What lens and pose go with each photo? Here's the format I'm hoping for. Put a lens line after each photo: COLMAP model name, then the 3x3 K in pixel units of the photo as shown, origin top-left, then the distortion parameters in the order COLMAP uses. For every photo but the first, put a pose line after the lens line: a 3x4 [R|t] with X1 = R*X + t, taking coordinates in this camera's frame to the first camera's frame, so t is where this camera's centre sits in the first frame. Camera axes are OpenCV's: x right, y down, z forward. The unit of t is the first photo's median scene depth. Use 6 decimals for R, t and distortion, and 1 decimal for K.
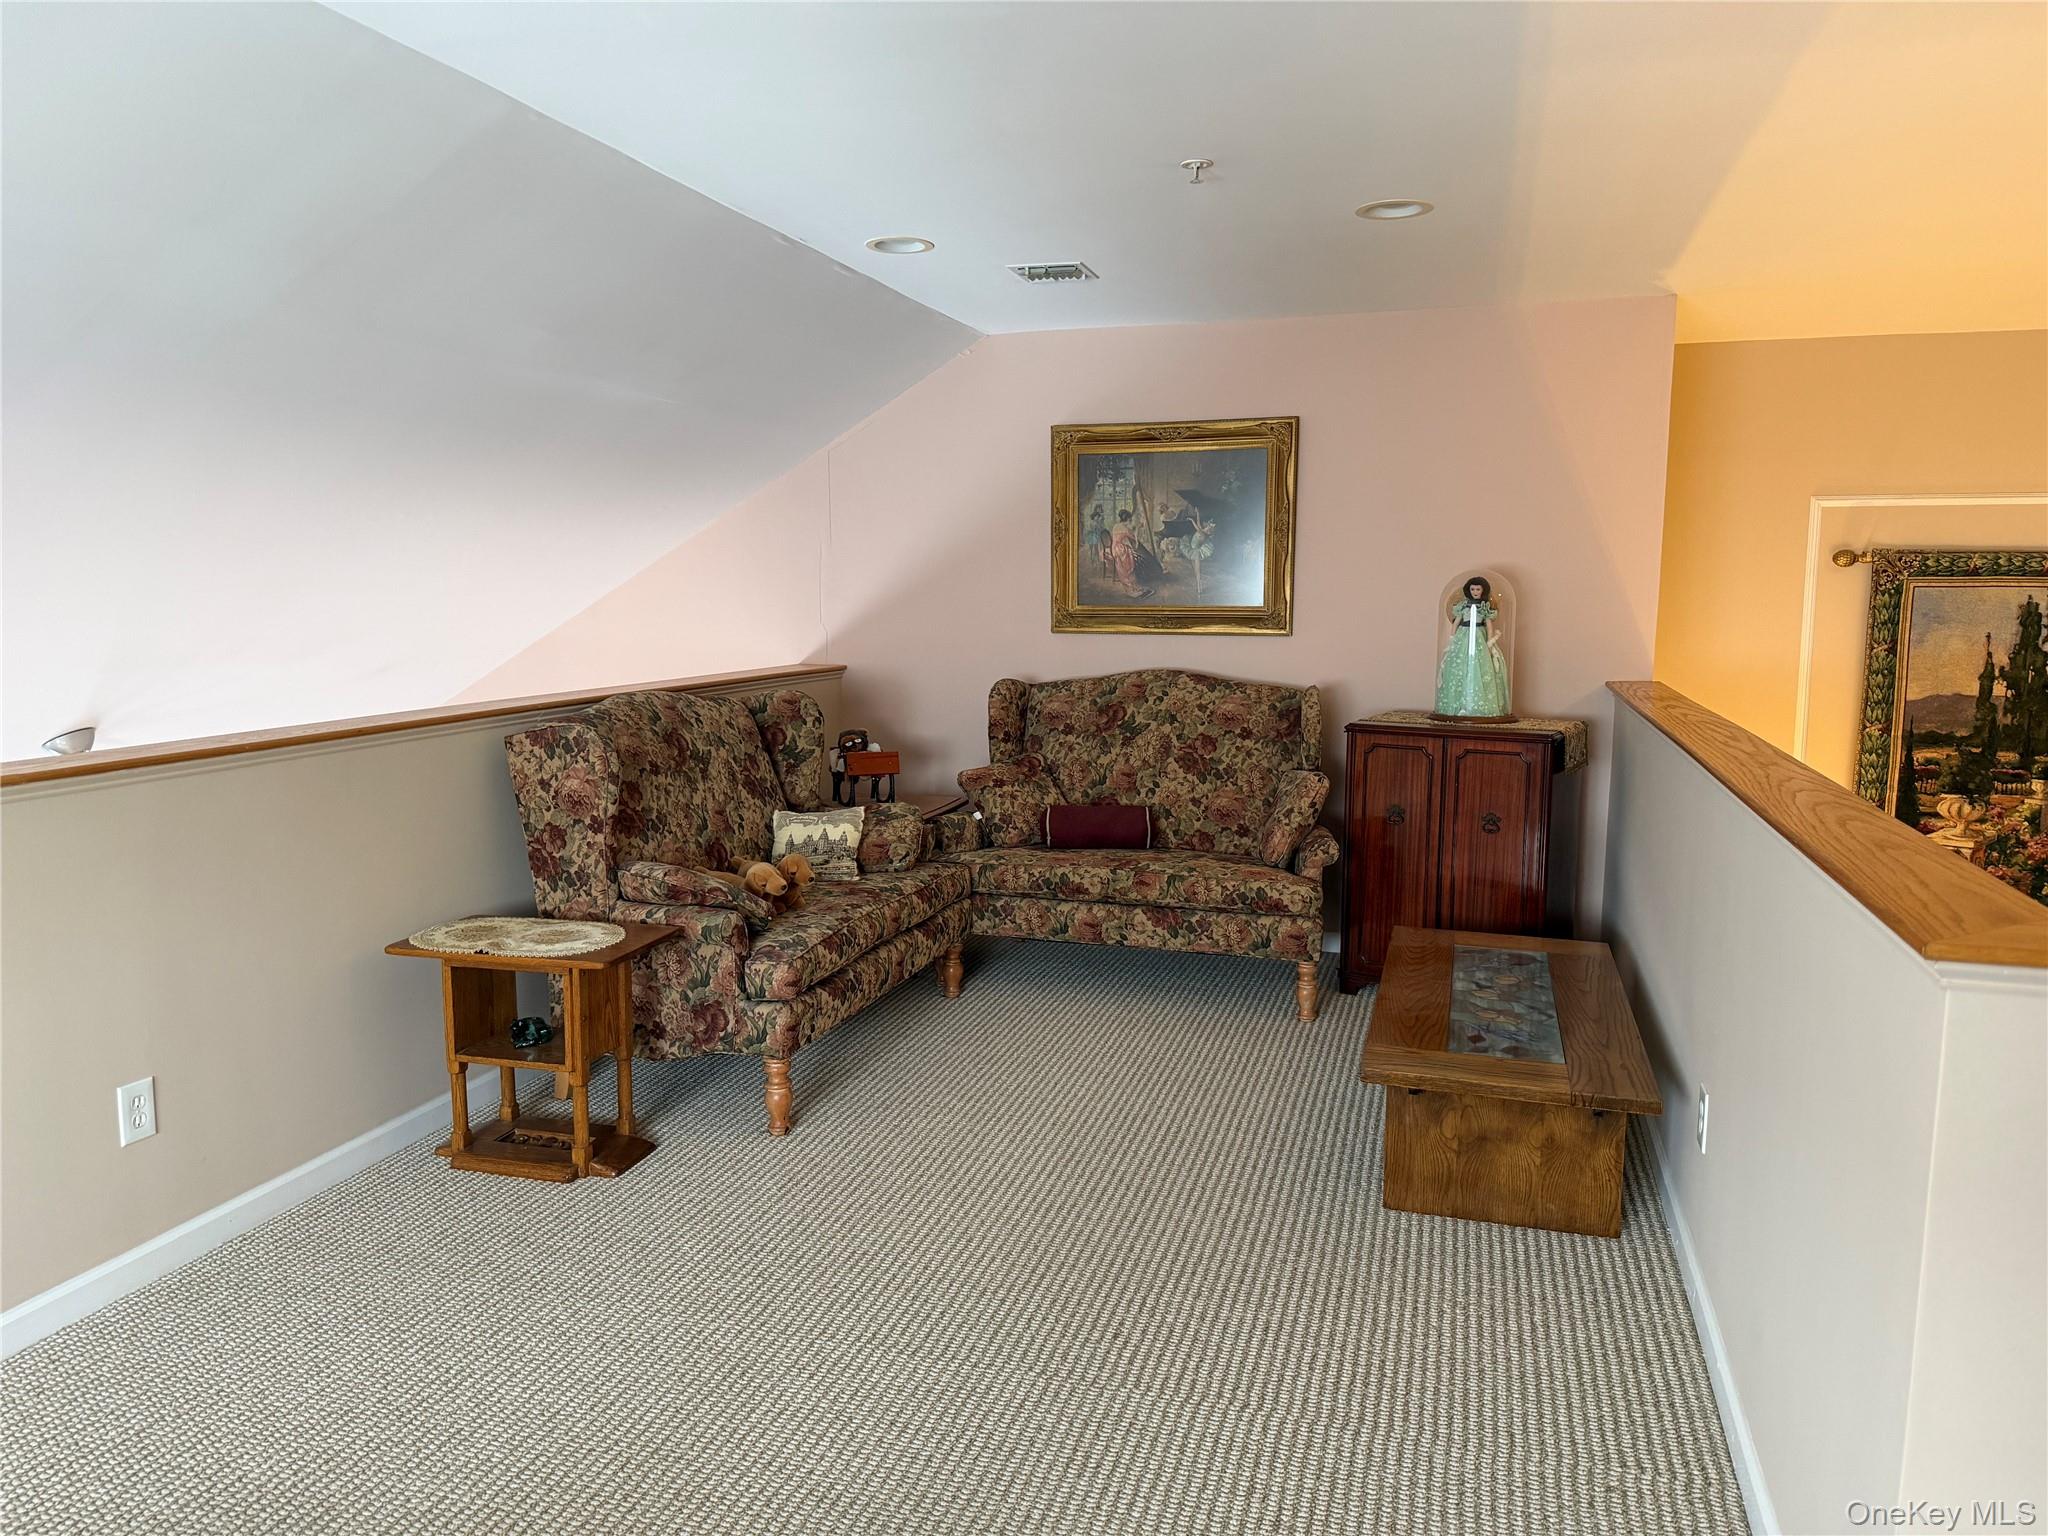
lens RADIAL K [[1460.1, 0, 1015.6], [0, 1460.1, 778.5], [0, 0, 1]] dist [0.021343, -0.015145]
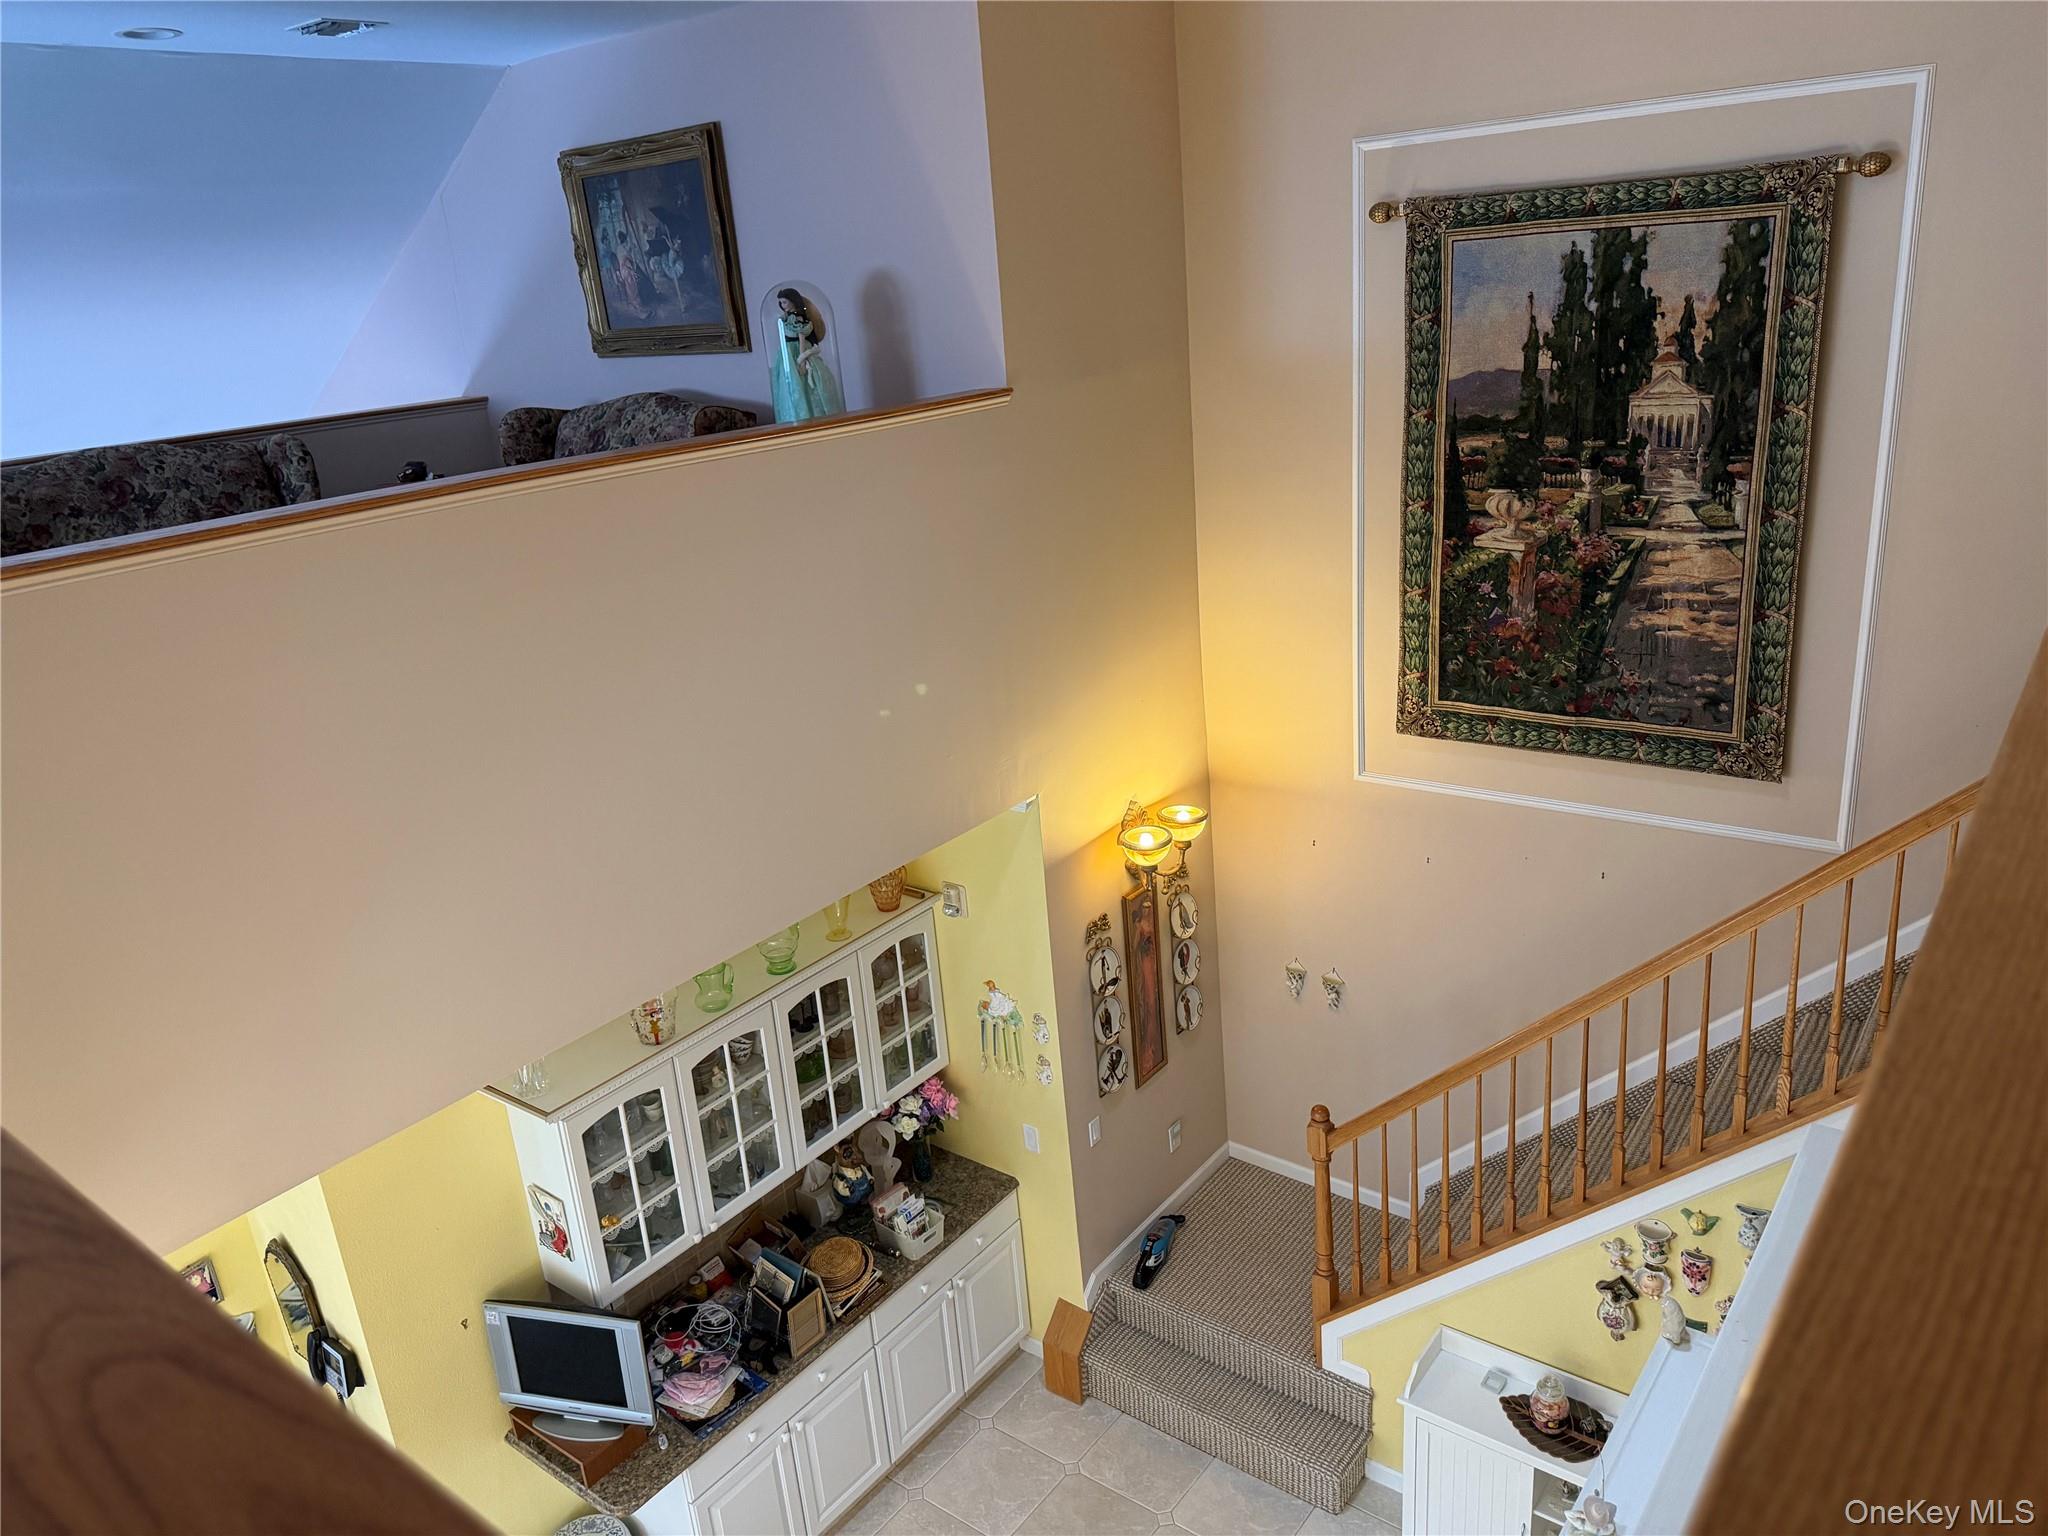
lens RADIAL K [[1460.1, 0, 1026.2], [0, 1460.1, 755.8], [0, 0, 1]] dist [0.021343, -0.015145]
pose [[0.939242, 0.032294, -0.341732, 0.680938], [0.036170, 0.980711, 0.192089, -0.010885], [0.341344, -0.192778, 0.919957, 0.081570]]
